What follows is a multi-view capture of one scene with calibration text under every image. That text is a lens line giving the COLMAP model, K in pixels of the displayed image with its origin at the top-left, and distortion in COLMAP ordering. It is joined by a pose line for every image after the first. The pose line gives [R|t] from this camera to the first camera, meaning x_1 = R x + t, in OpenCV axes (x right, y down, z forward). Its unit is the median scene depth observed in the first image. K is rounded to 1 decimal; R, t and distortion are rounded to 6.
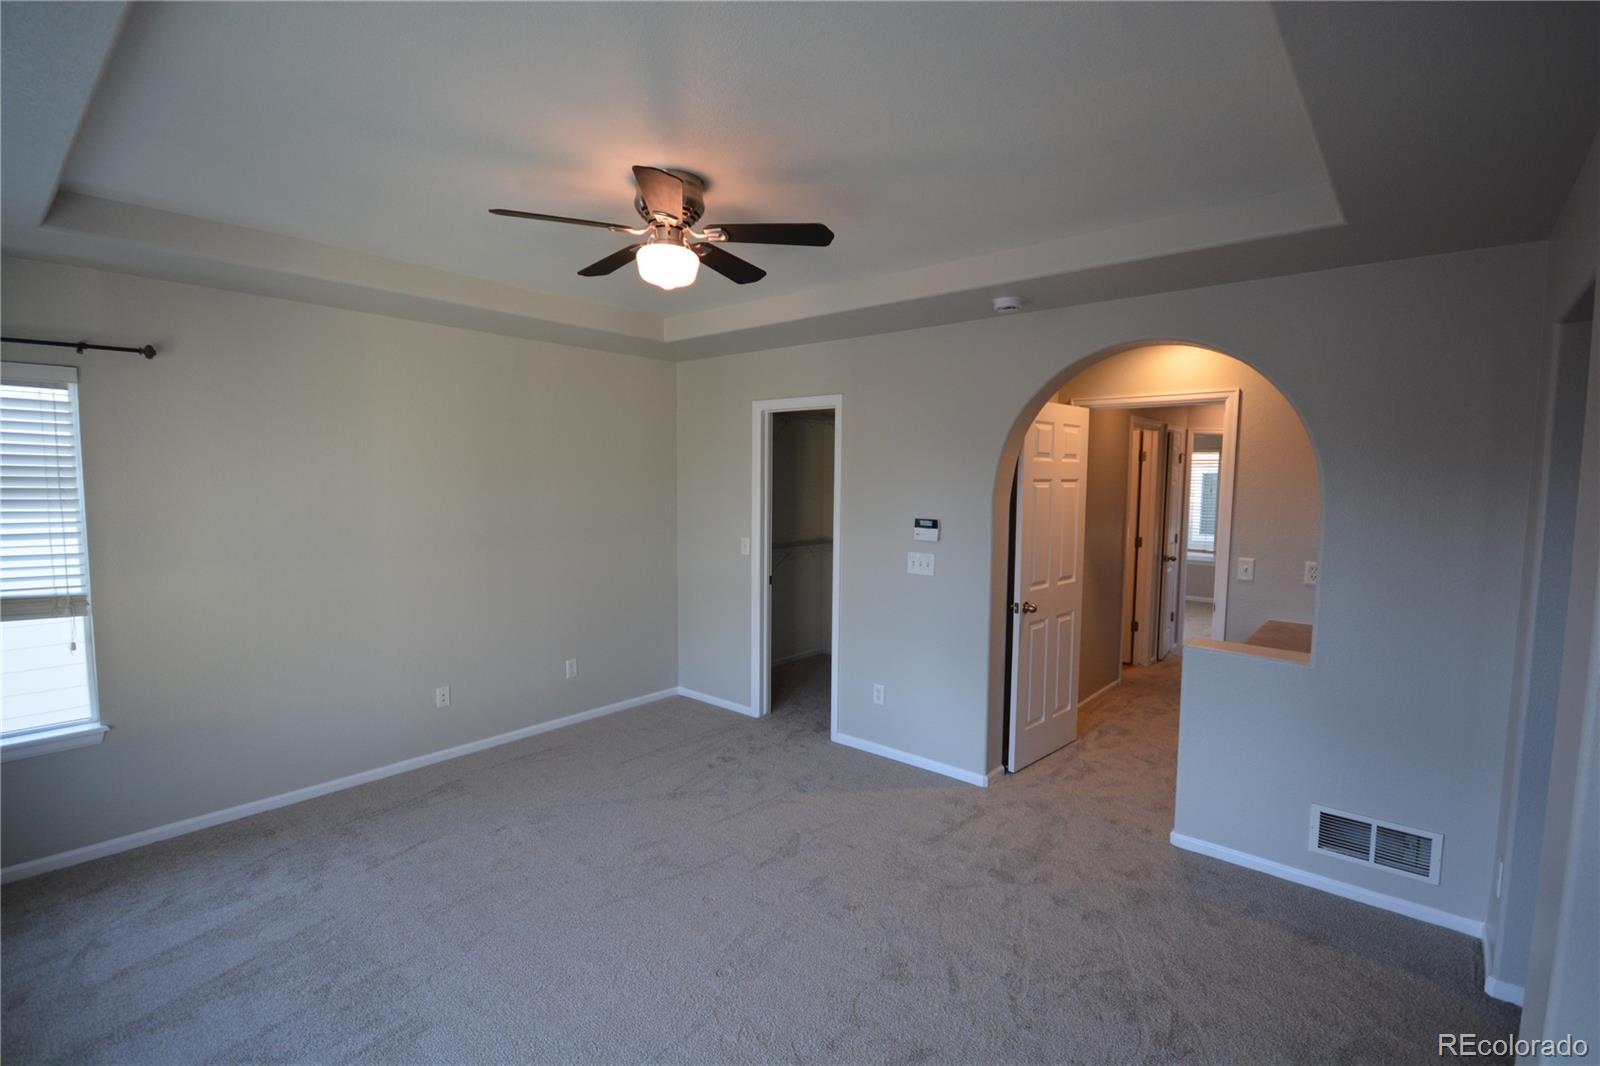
lens RADIAL K [[736.3, 0, 807.5], [0, 736.3, 536.3], [0, 0, 1]] dist [0.001143, 0.000507]
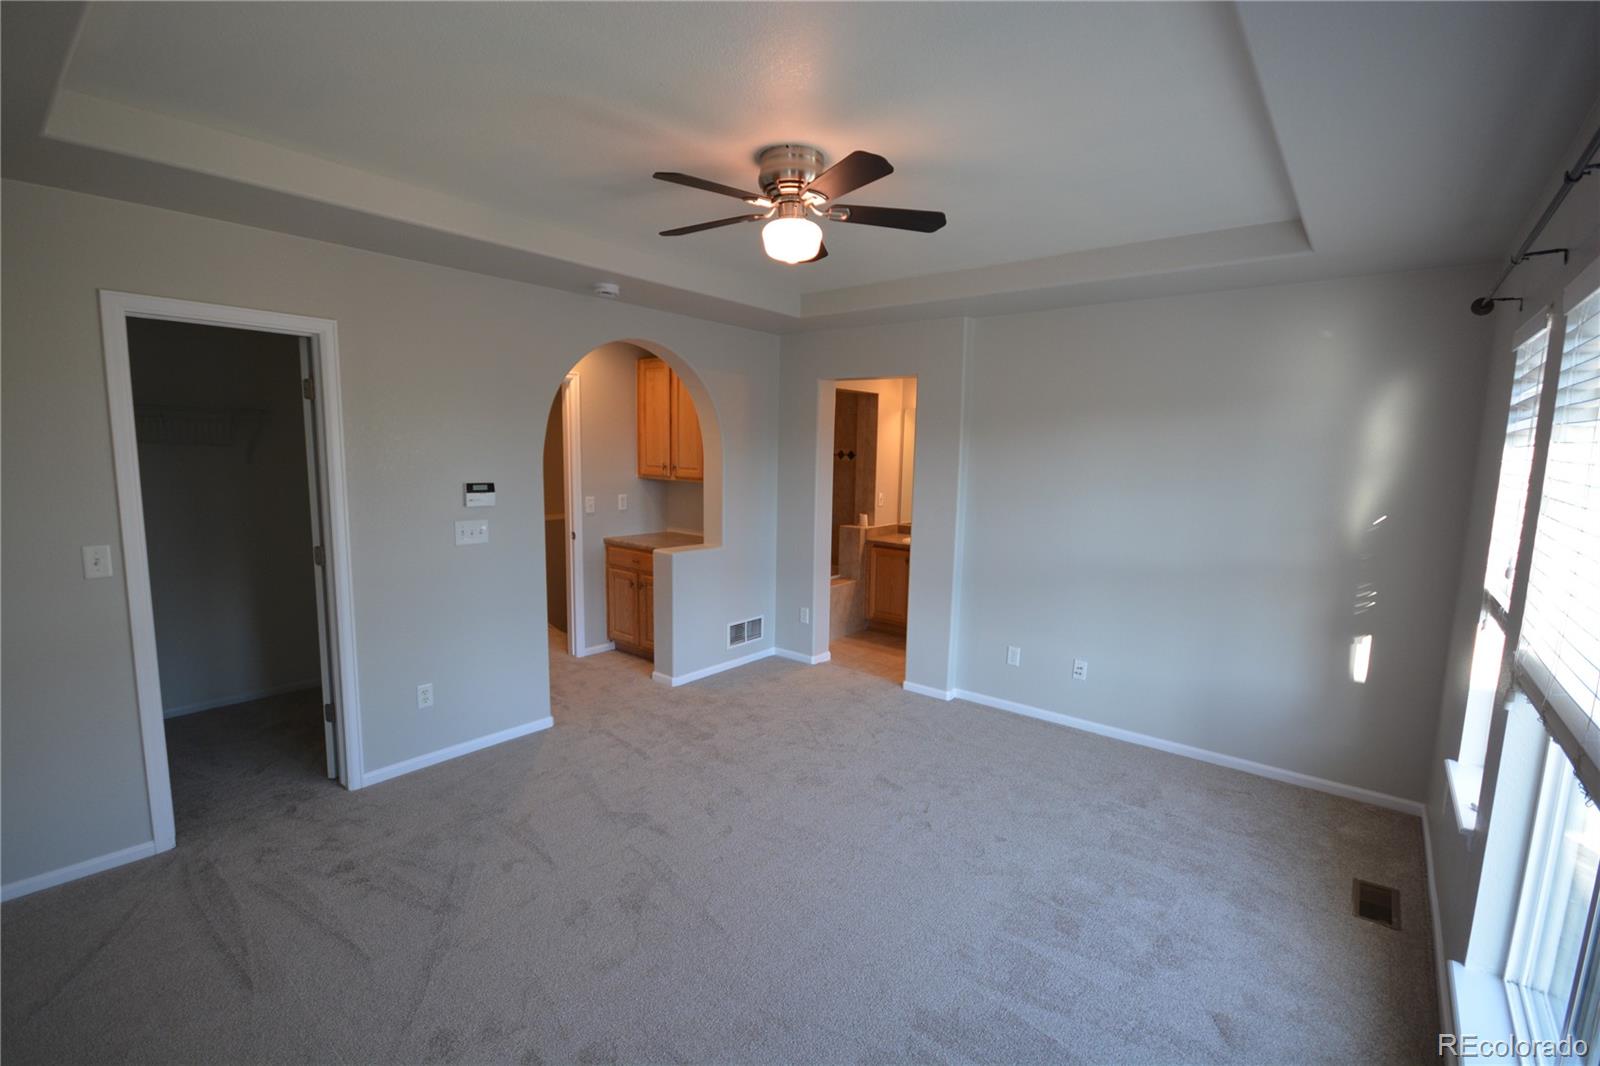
lens RADIAL K [[705.5, 0, 798.2], [0, 705.5, 538.9], [0, 0, 1]] dist [-0.003831, -0.000555]
pose [[-0.027588, -0.138924, 0.989919, -0.740752], [0.055102, 0.988579, 0.140271, -0.056528], [-0.998100, 0.058416, -0.019618, 0.624472]]
